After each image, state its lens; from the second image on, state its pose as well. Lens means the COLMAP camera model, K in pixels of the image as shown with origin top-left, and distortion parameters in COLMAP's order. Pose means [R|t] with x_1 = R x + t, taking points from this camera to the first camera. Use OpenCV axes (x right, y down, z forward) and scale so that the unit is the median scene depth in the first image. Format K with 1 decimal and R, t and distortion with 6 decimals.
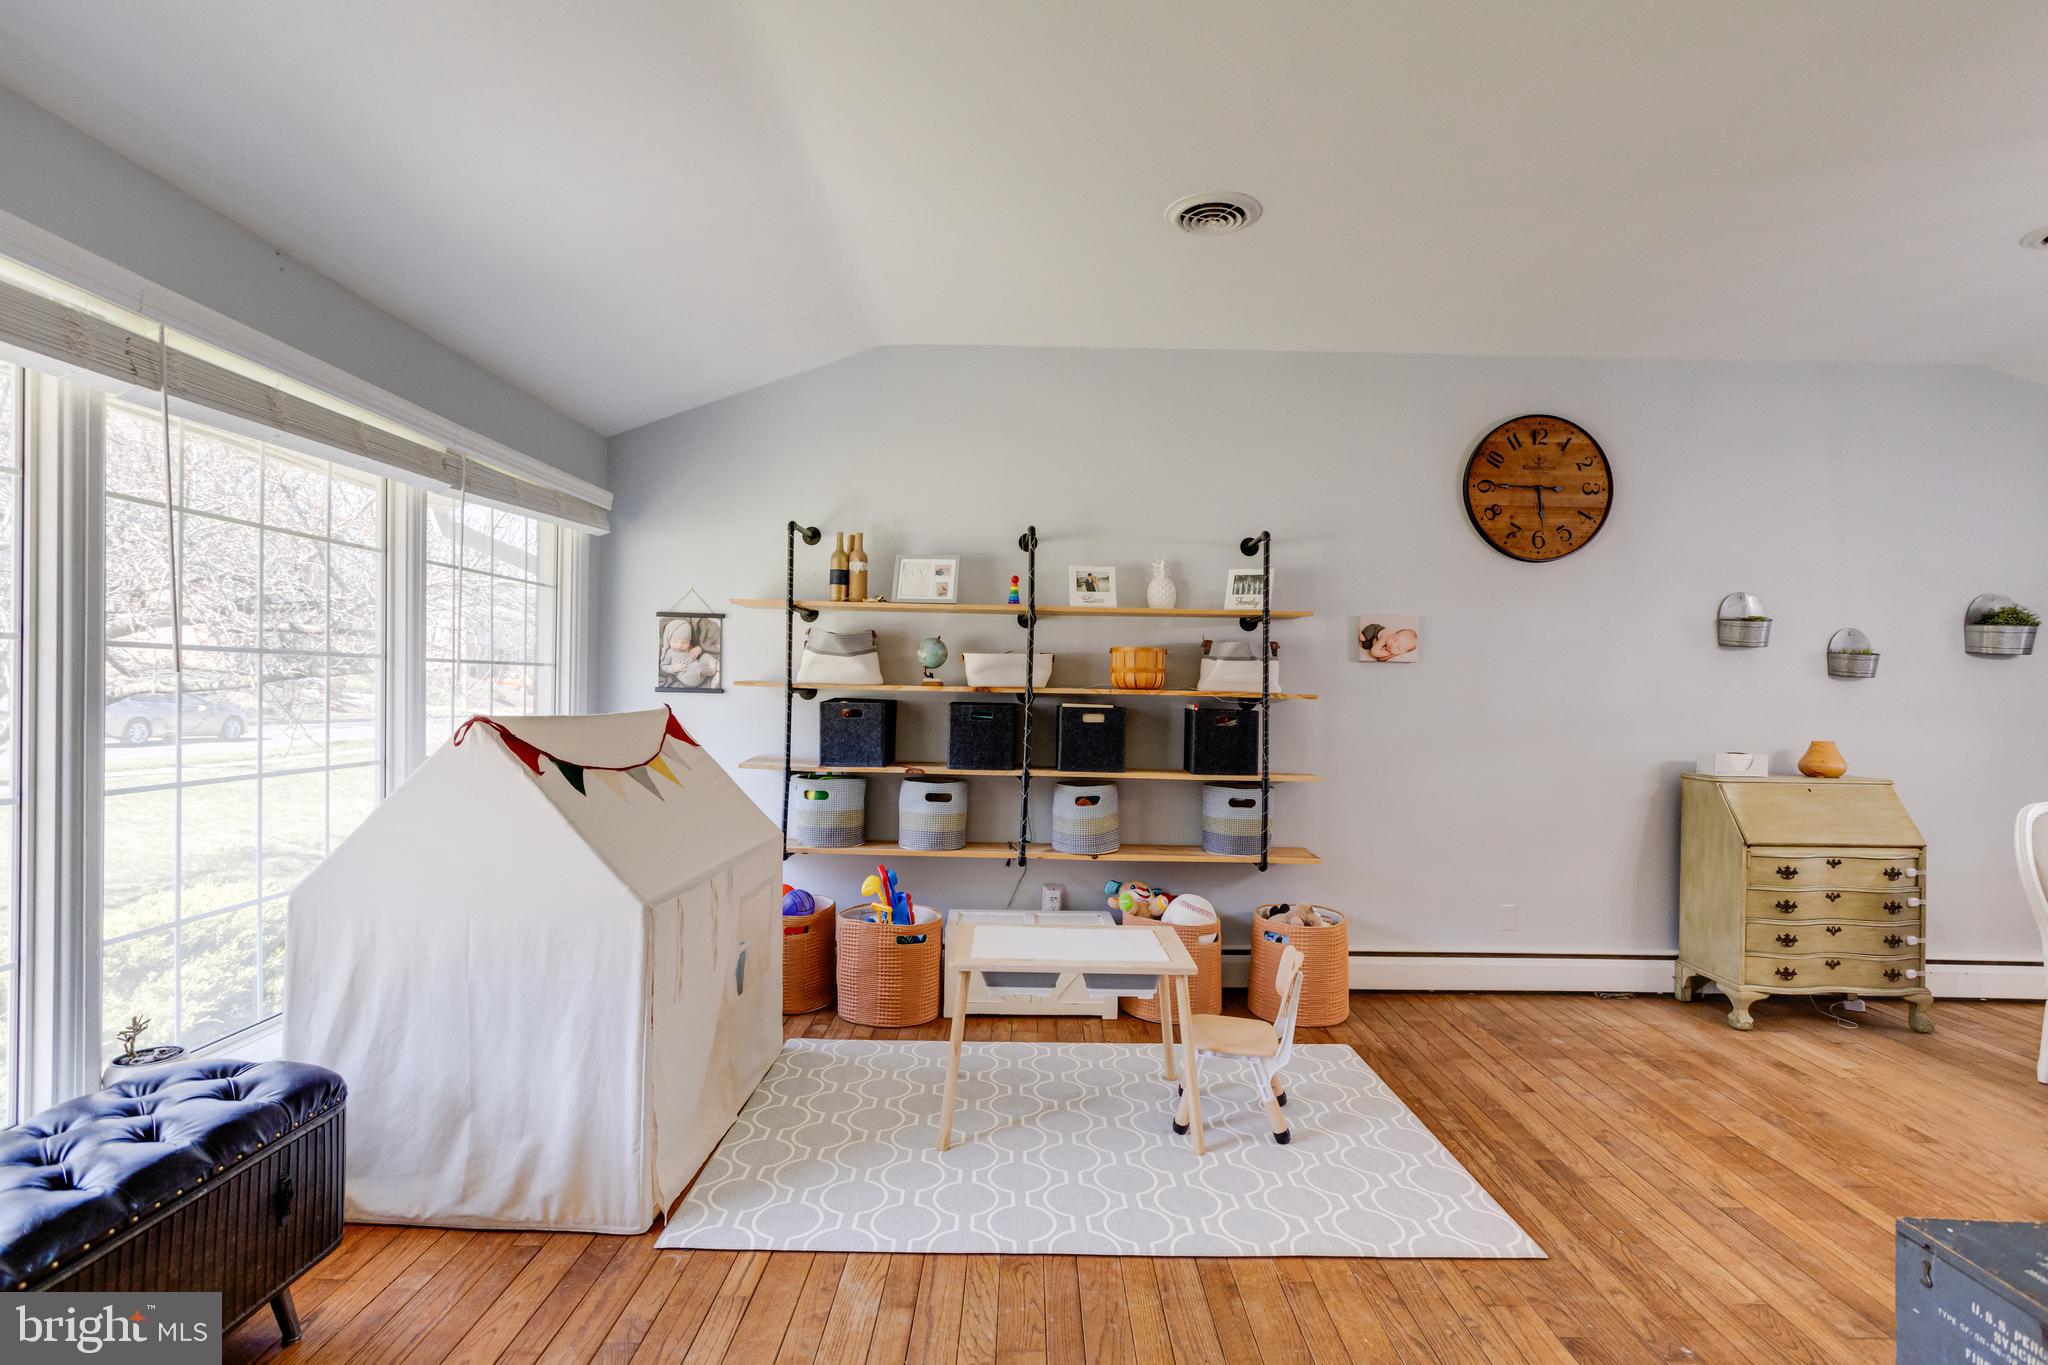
lens RADIAL K [[968.8, 0, 1029.4], [0, 968.8, 679.7], [0, 0, 1]] dist [-0.042402, 0.021885]
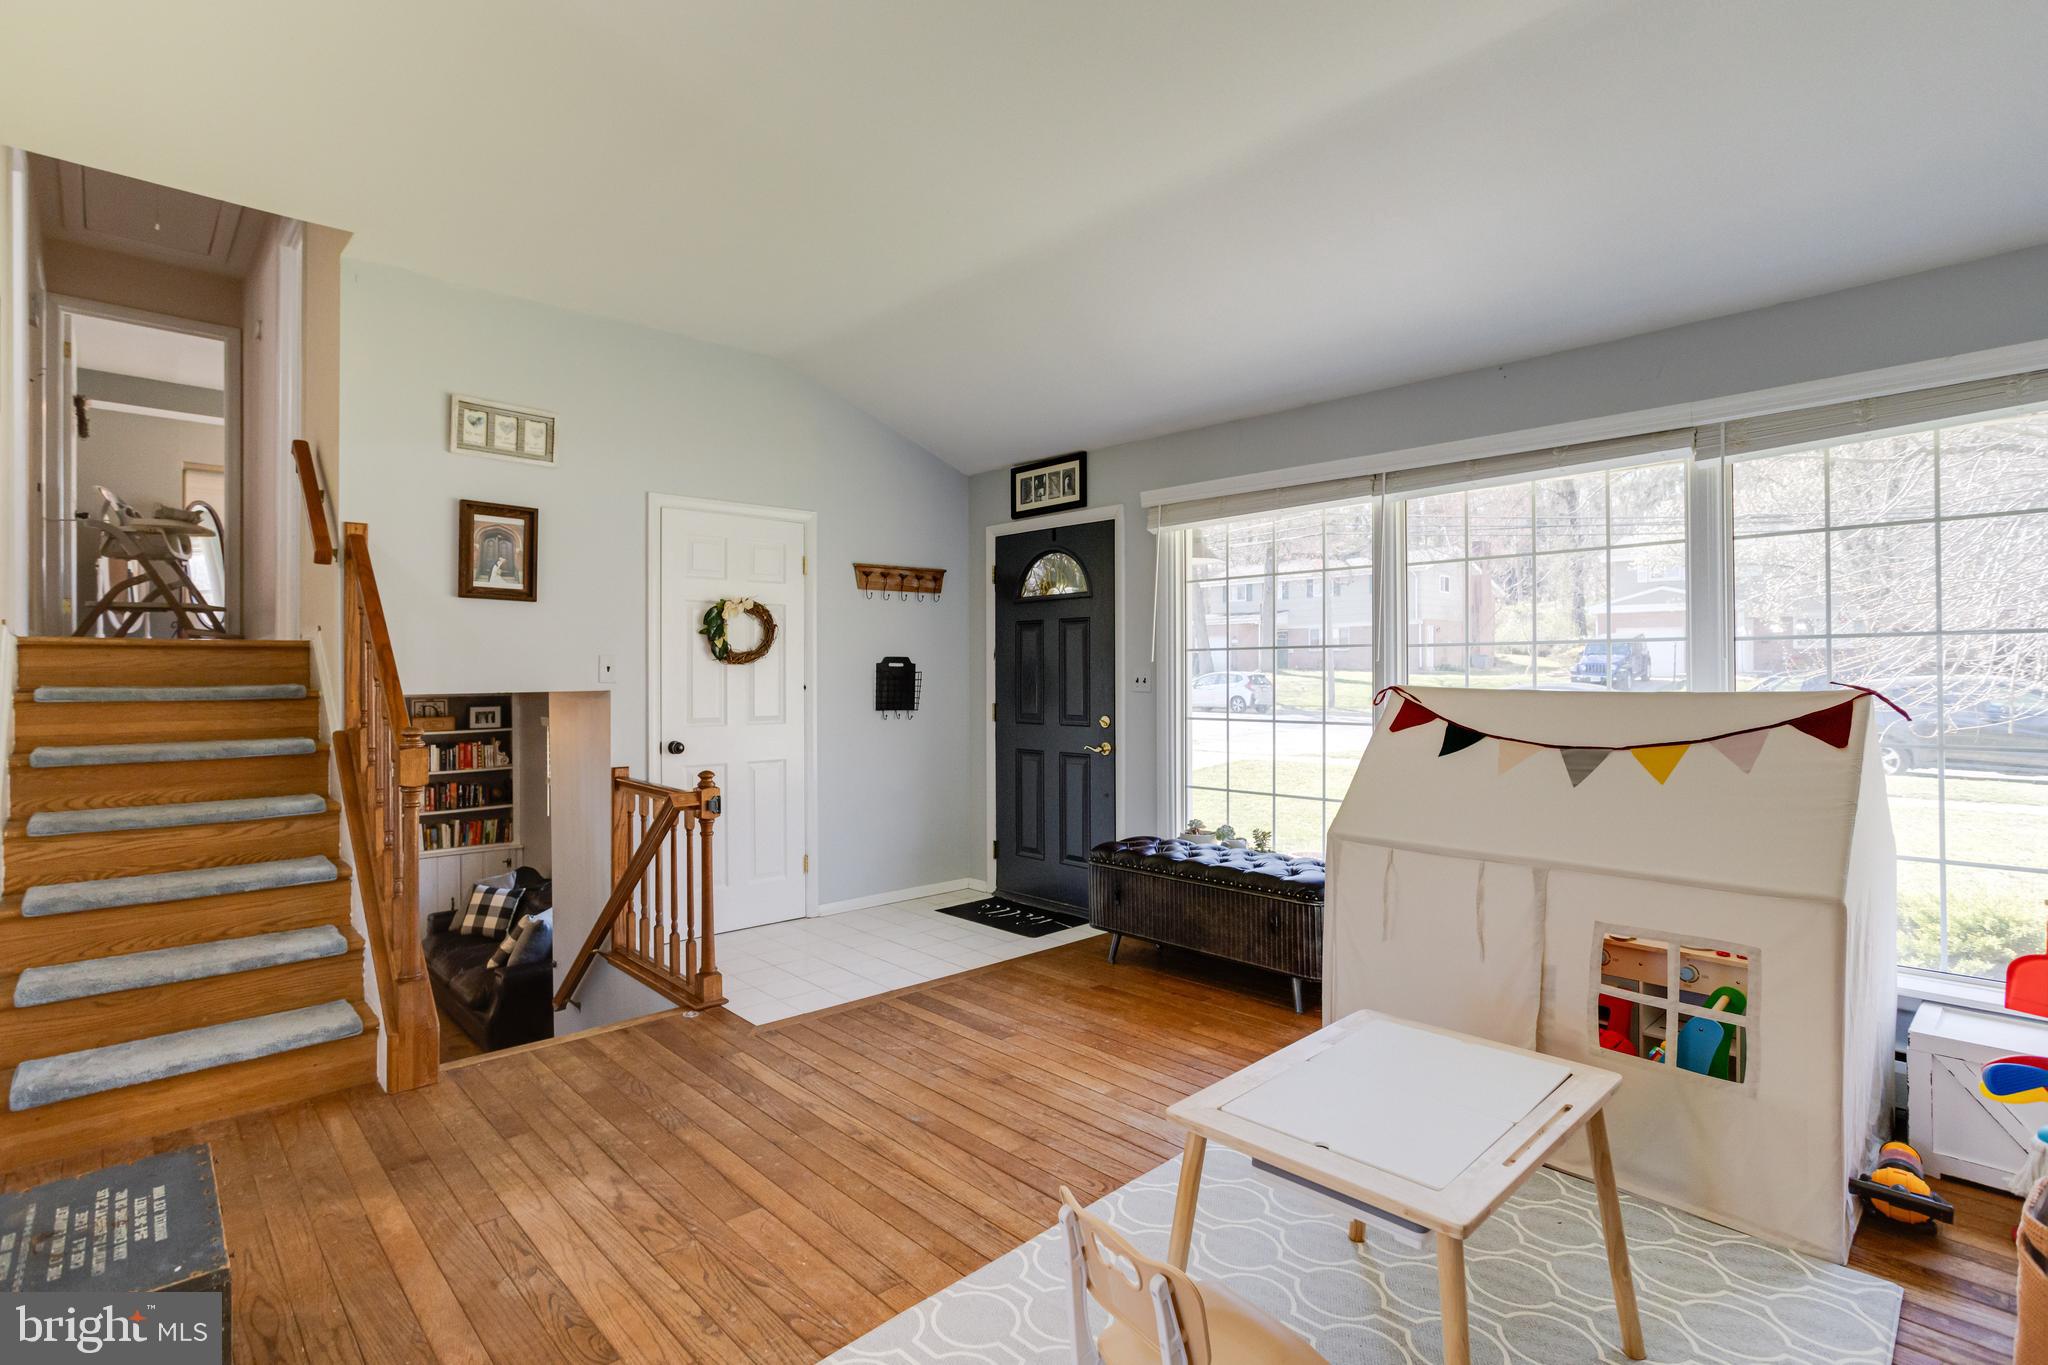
lens RADIAL K [[995.9, 0, 1025.0], [0, 995.9, 670.2], [0, 0, 1]] dist [-0.045014, 0.027779]
pose [[-0.717652, -0.018725, -0.696150, 0.894702], [-0.007280, 0.999786, -0.019387, 0.051693], [0.696364, -0.008845, -0.717634, 1.846854]]
